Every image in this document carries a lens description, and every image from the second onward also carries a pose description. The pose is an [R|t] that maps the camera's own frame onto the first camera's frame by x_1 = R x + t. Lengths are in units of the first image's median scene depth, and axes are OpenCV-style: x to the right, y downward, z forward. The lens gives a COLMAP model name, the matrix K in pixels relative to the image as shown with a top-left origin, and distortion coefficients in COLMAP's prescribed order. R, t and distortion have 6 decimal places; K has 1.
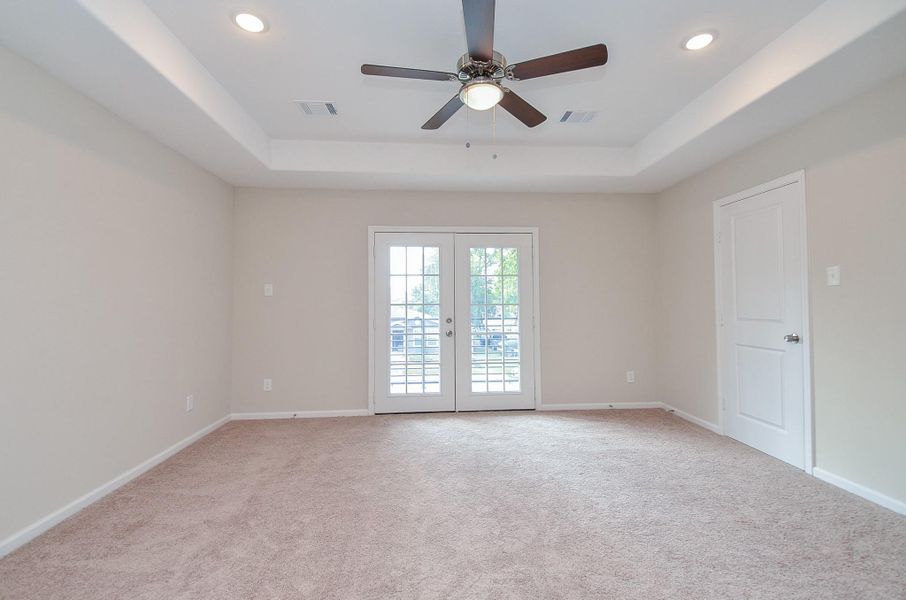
lens RADIAL K [[394.3, 0, 453.9], [0, 394.3, 291.5], [0, 0, 1]] dist [0.016962, -0.017766]
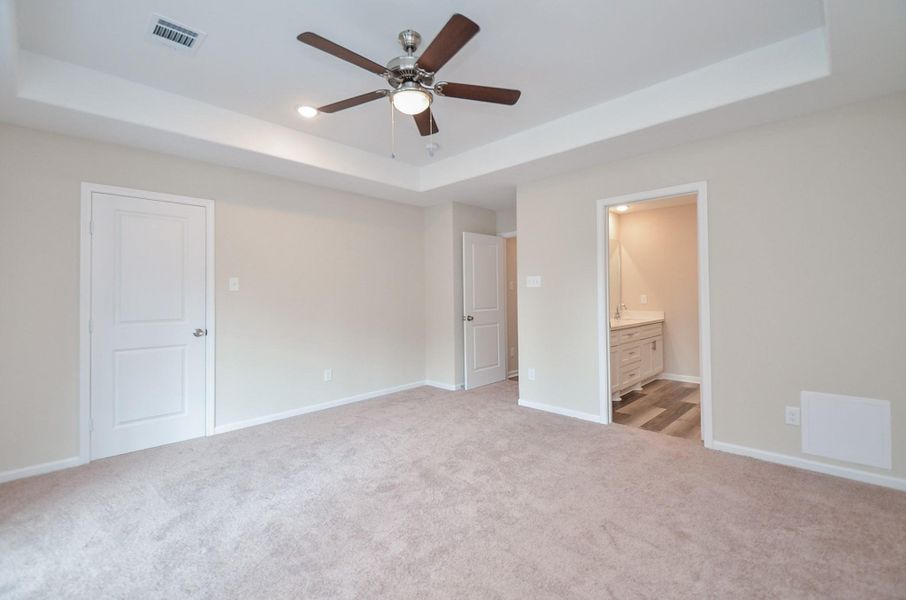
lens RADIAL K [[394.3, 0, 453.9], [0, 394.3, 291.5], [0, 0, 1]] dist [0.016962, -0.017766]
pose [[-0.662761, 0.020155, 0.748560, -0.602977], [-0.005880, 0.999467, -0.032117, 0.026633], [-0.748808, -0.025687, -0.662289, 1.250390]]
